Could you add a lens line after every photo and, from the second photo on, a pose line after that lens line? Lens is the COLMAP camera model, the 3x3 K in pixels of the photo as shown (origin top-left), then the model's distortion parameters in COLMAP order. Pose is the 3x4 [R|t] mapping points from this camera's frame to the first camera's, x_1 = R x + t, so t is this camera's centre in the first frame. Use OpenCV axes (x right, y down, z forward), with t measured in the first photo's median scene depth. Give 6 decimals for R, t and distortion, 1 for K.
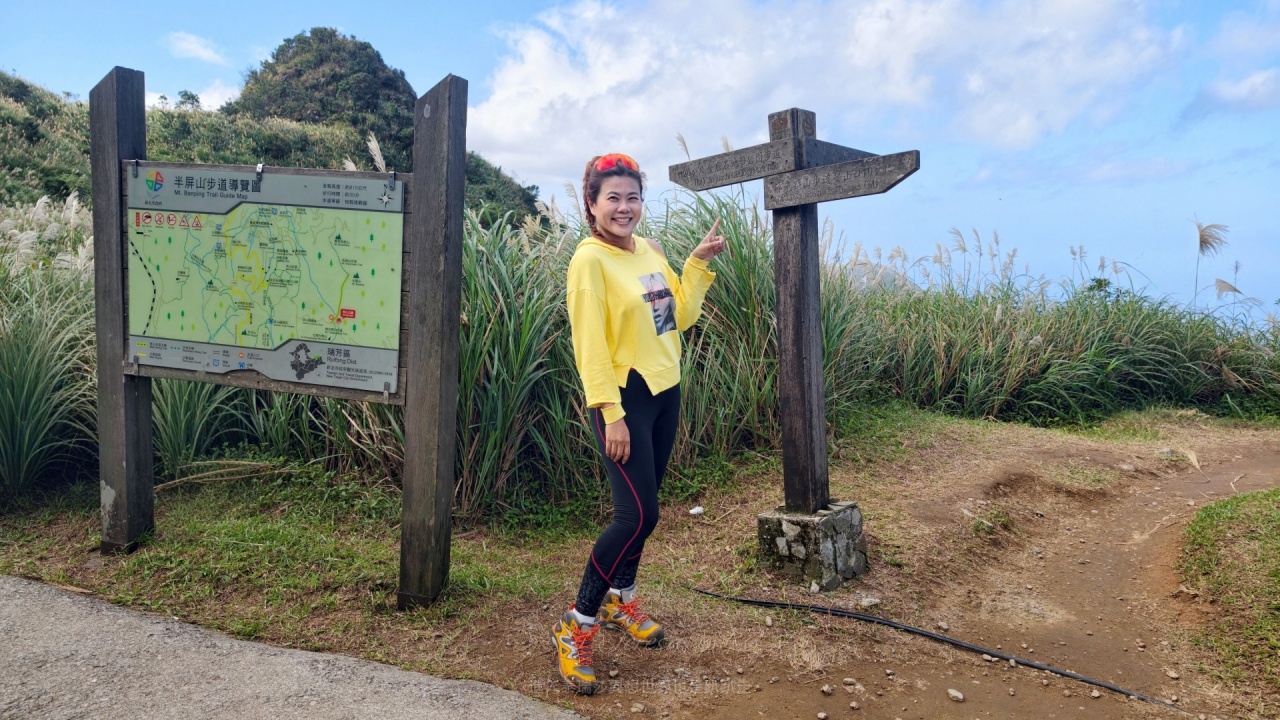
lens RADIAL K [[895.4, 0, 650.5], [0, 895.4, 339.8], [0, 0, 1]] dist [0.033717, -0.088770]
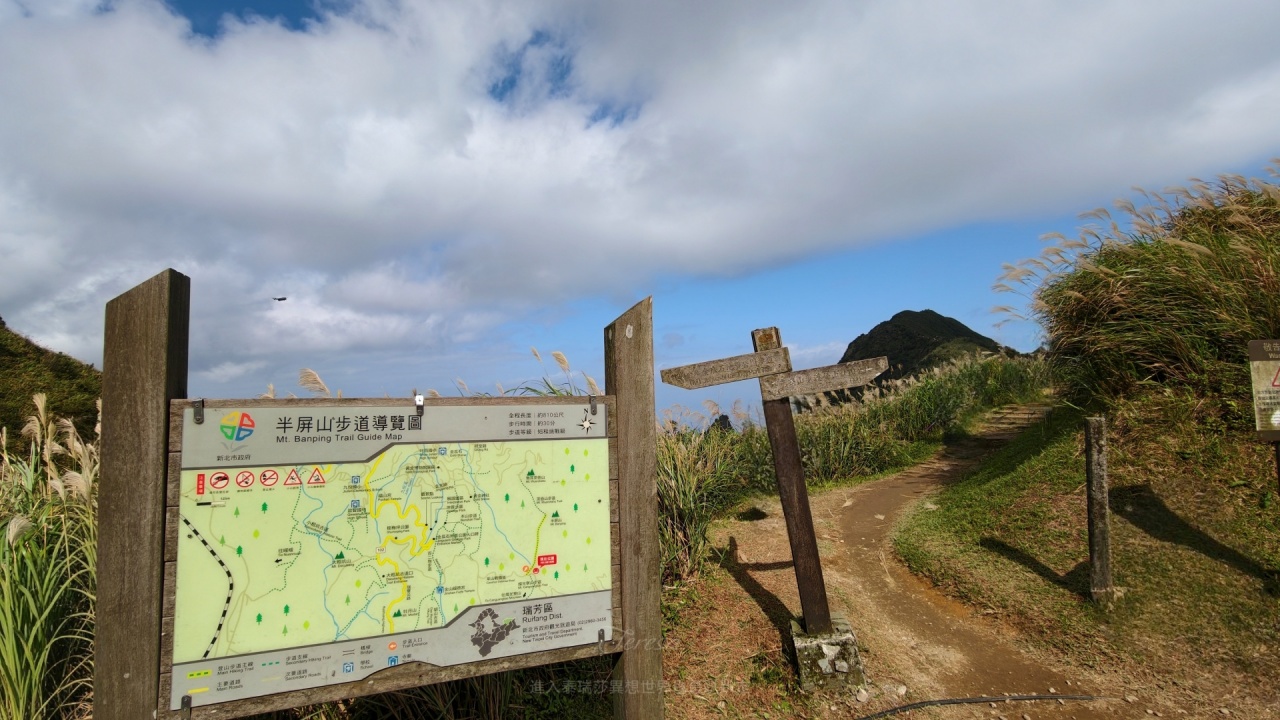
lens RADIAL K [[572.1, 0, 640.0], [0, 572.1, 360.0], [0, 0, 1]] dist [-0.034143, 0.028869]
pose [[0.824517, -0.030785, 0.564999, -0.556097], [0.129251, 0.982367, -0.135093, -0.130082], [-0.550877, 0.184413, 0.813957, 0.460113]]
